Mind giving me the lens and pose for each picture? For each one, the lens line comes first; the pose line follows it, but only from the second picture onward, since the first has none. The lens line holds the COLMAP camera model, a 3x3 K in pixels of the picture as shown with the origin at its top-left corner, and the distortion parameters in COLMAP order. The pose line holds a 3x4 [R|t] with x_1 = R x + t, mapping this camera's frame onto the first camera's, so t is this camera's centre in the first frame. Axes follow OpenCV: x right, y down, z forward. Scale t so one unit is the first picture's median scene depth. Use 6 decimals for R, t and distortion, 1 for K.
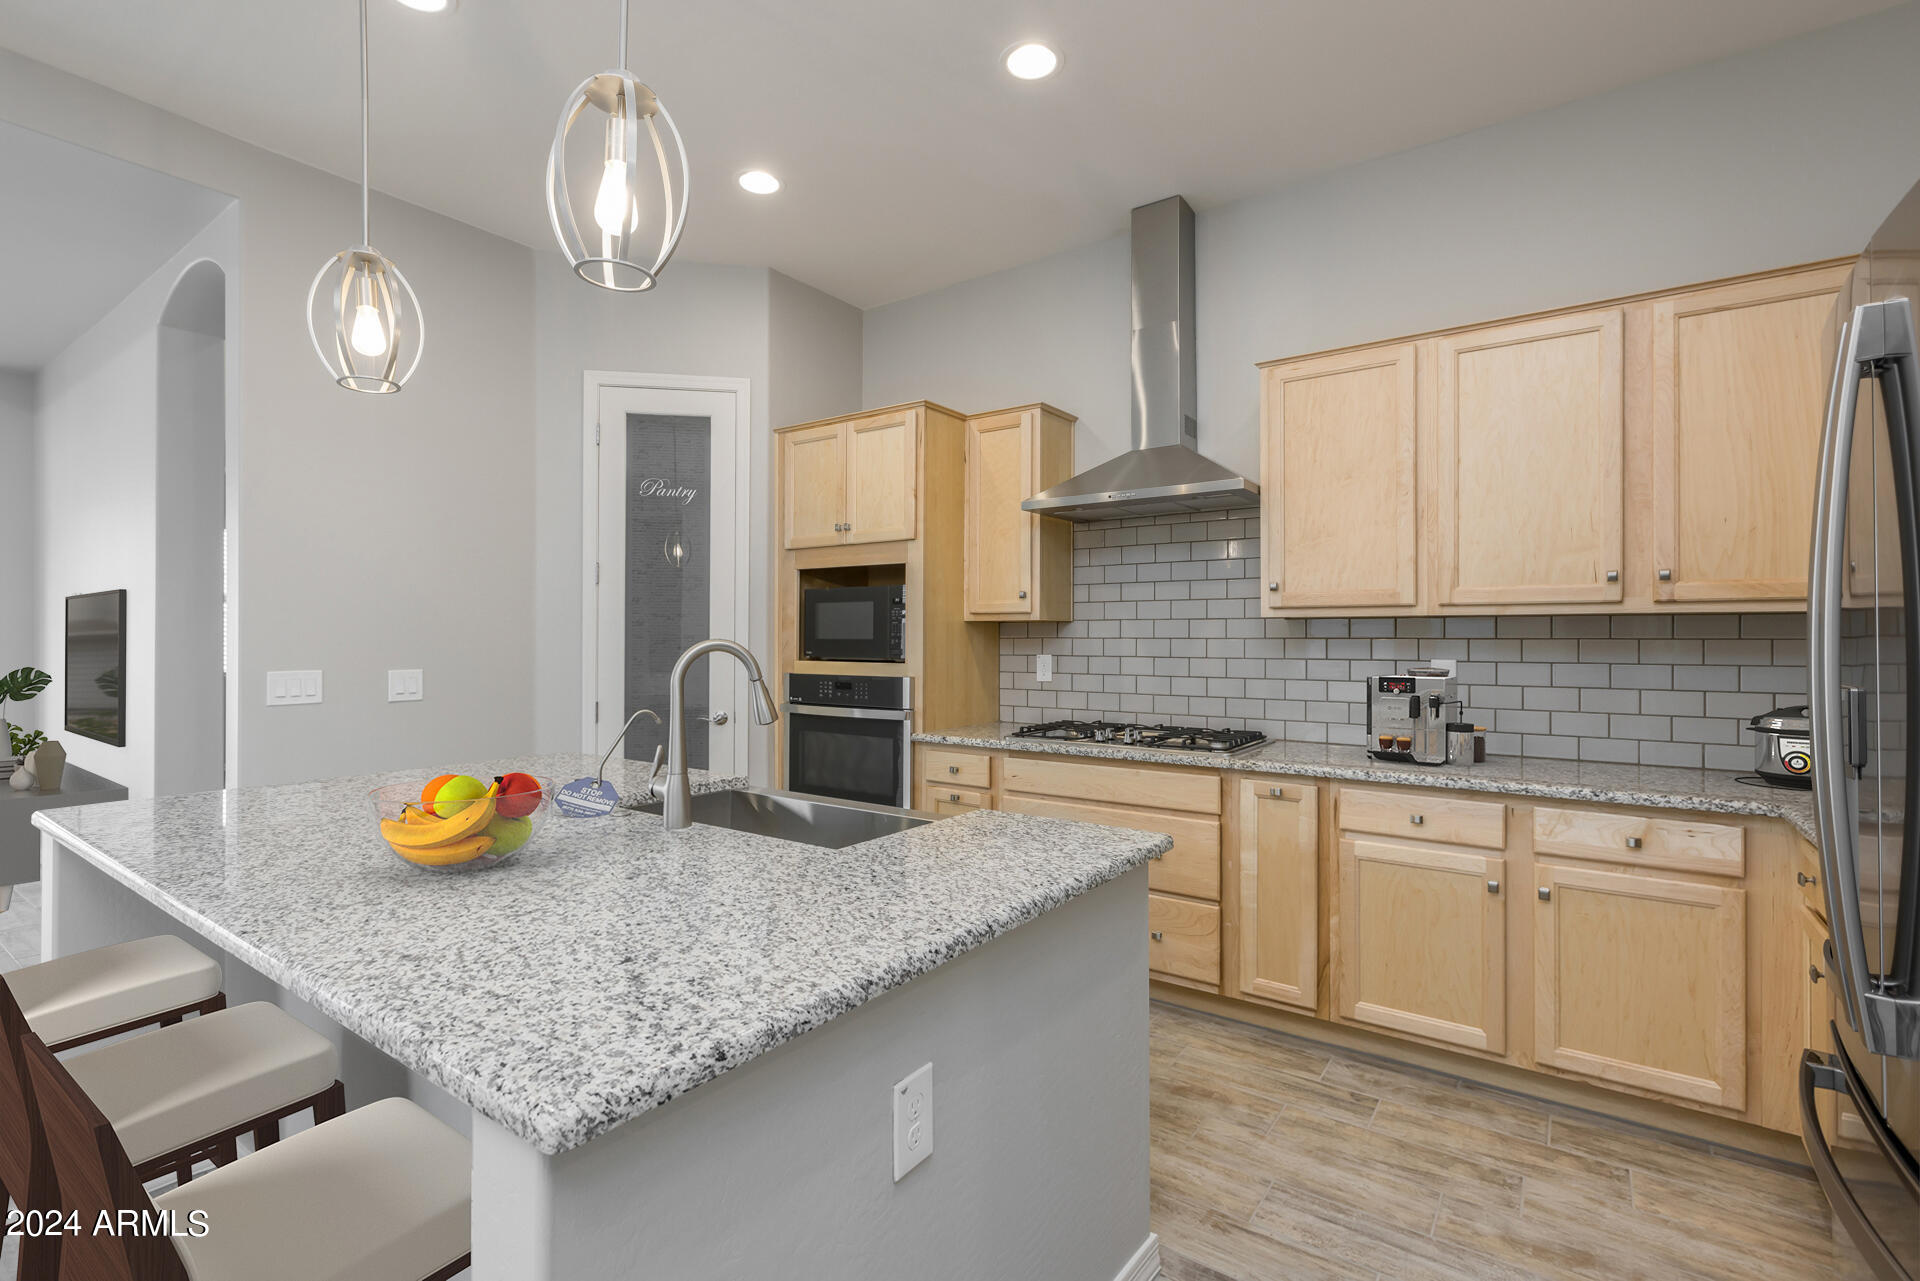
lens RADIAL K [[880.3, 0, 961.2], [0, 880.3, 633.6], [0, 0, 1]] dist [0.000725, 0.000021]
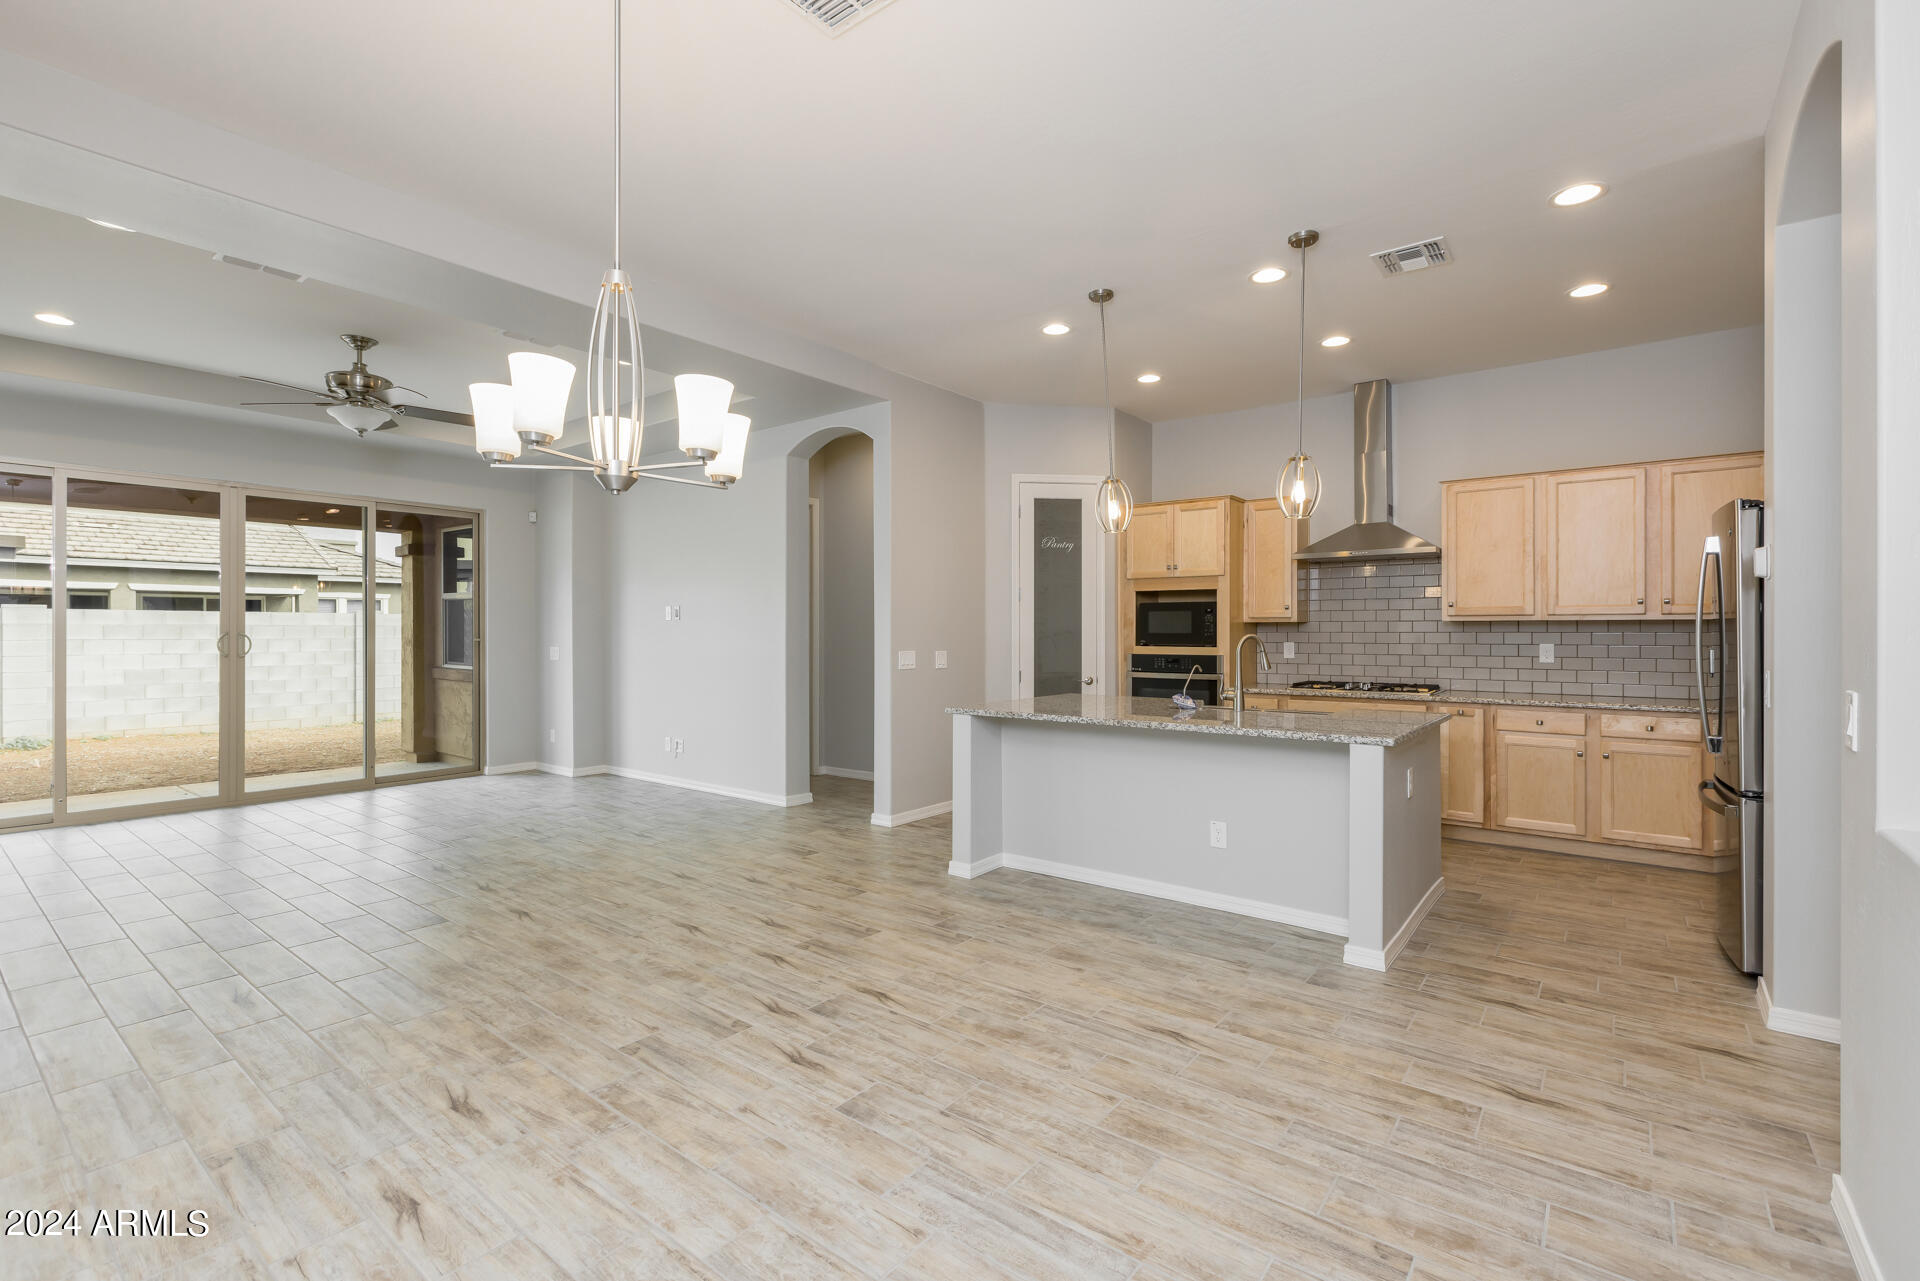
lens RADIAL K [[856.9, 0, 954.8], [0, 856.9, 629.3], [0, 0, 1]] dist [-0.001295, -0.000439]
pose [[0.999027, -0.002605, -0.044035, -0.513723], [0.002813, 0.999985, 0.004666, -0.010661], [0.044023, -0.004785, 0.999019, -0.711591]]
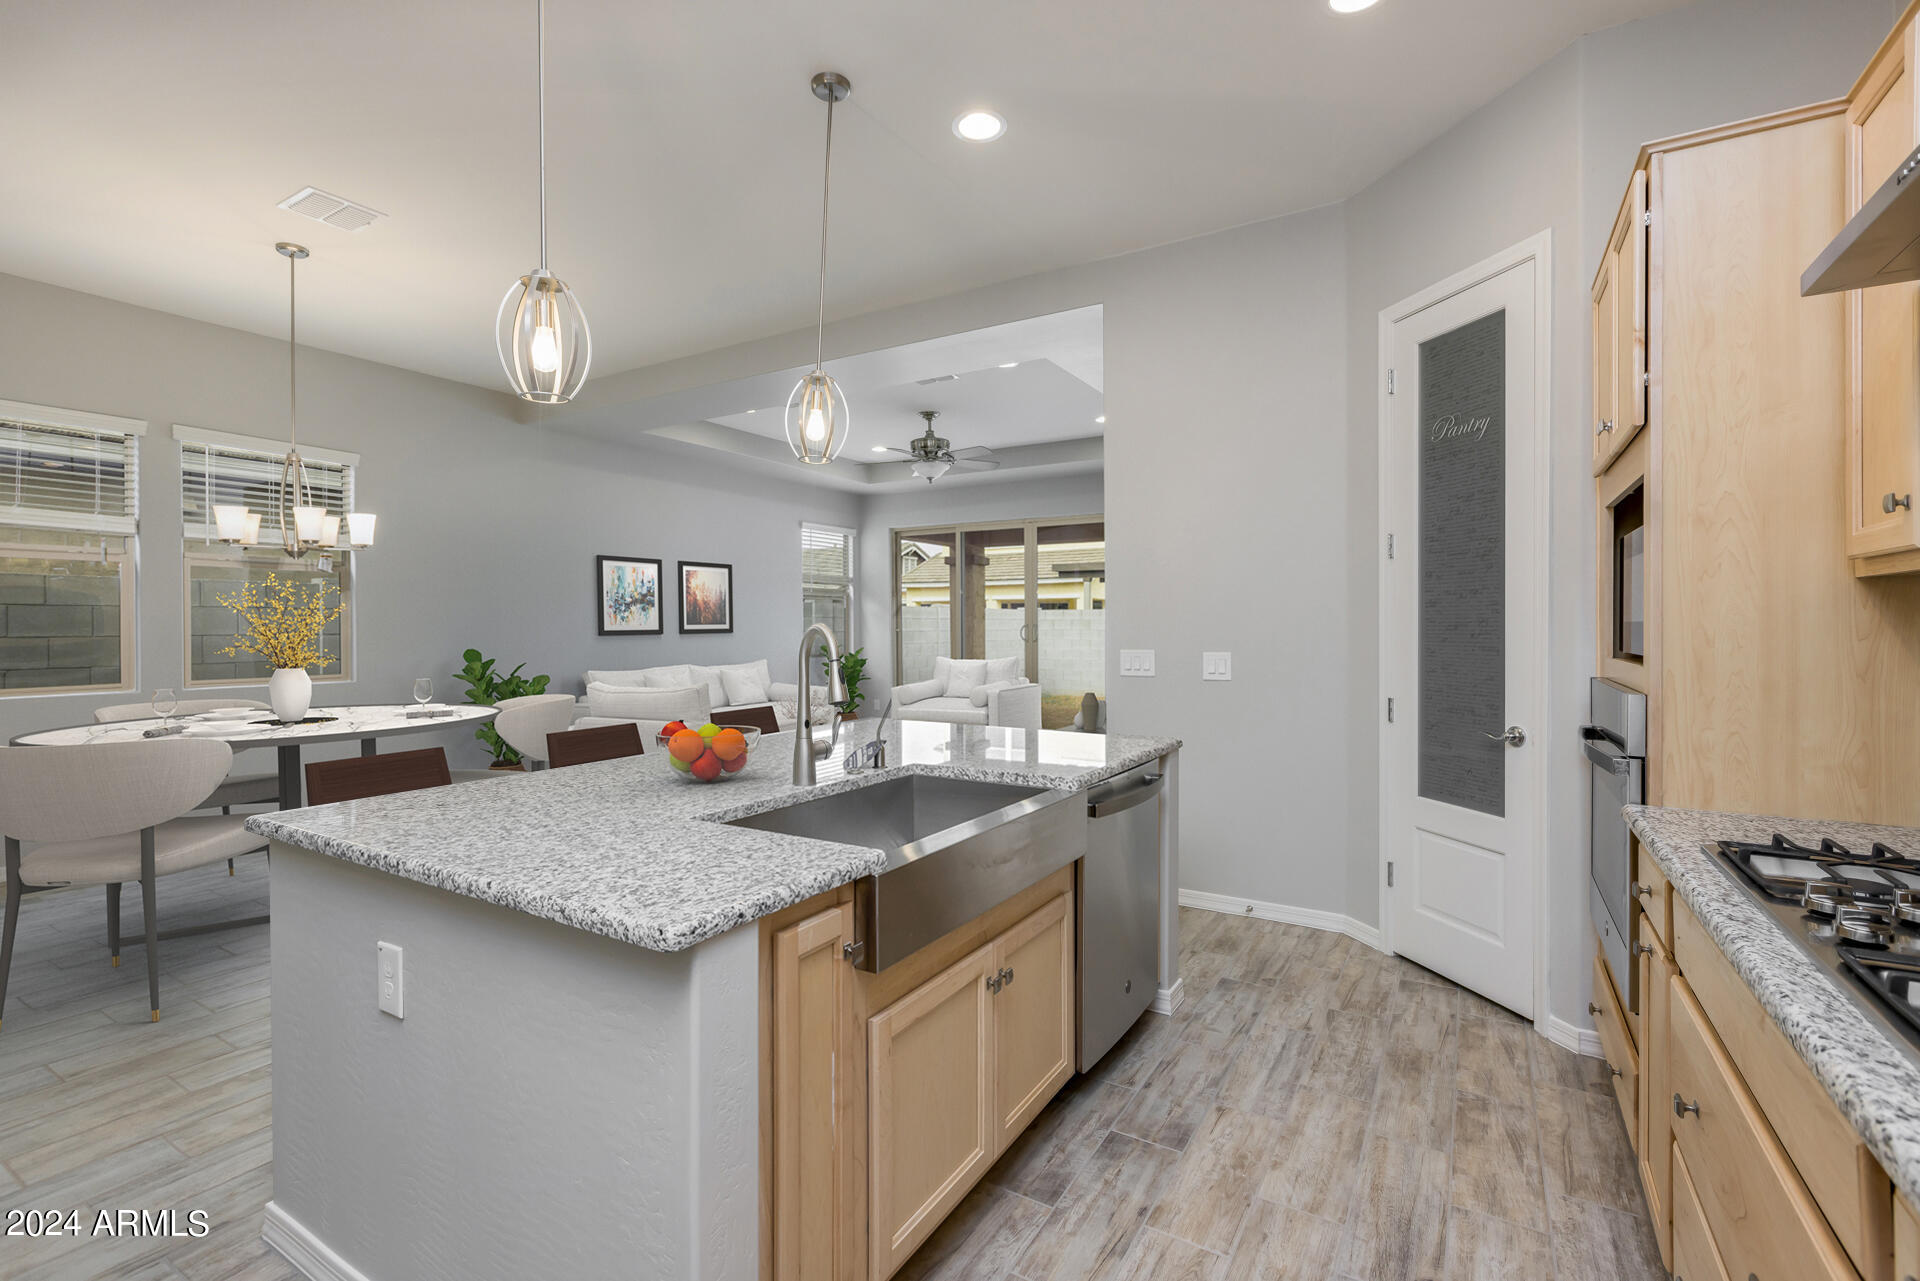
lens RADIAL K [[865.4, 0, 948.8], [0, 865.4, 635.6], [0, 0, 1]] dist [0.000110, -0.000454]
pose [[0.065132, 0.008353, -0.997842, 0.429791], [0.009249, 0.999917, 0.008974, 0.006604], [0.997834, -0.009814, 0.065049, 0.575435]]
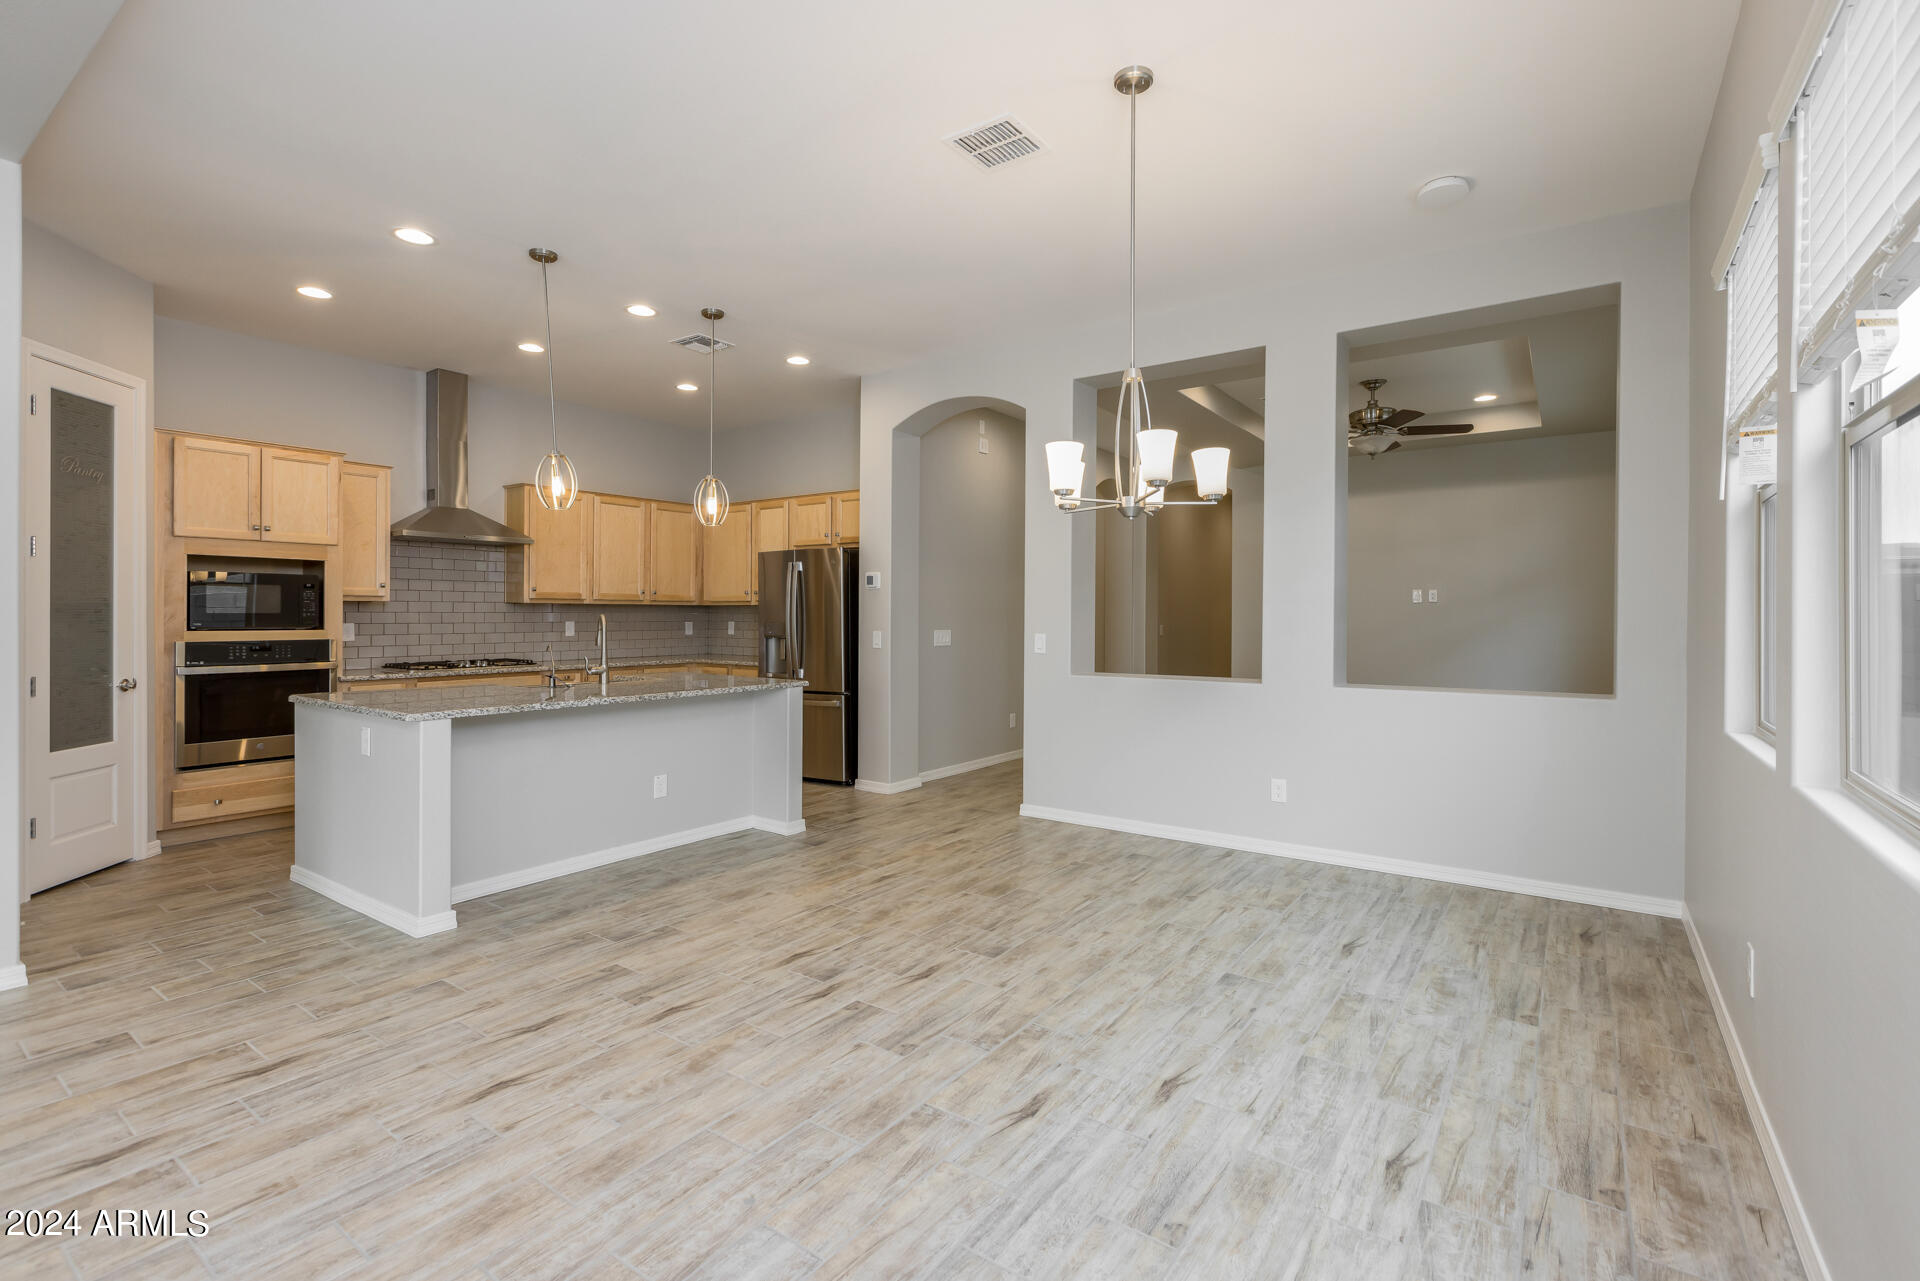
lens RADIAL K [[867.1, 0, 955.1], [0, 867.1, 613.9], [0, 0, 1]] dist [0.000304, 0.000172]
pose [[0.000583, -0.002870, 0.999996, -1.525025], [-0.010421, 0.999942, 0.002876, -0.007535], [-0.999946, -0.010423, 0.000553, -0.036392]]
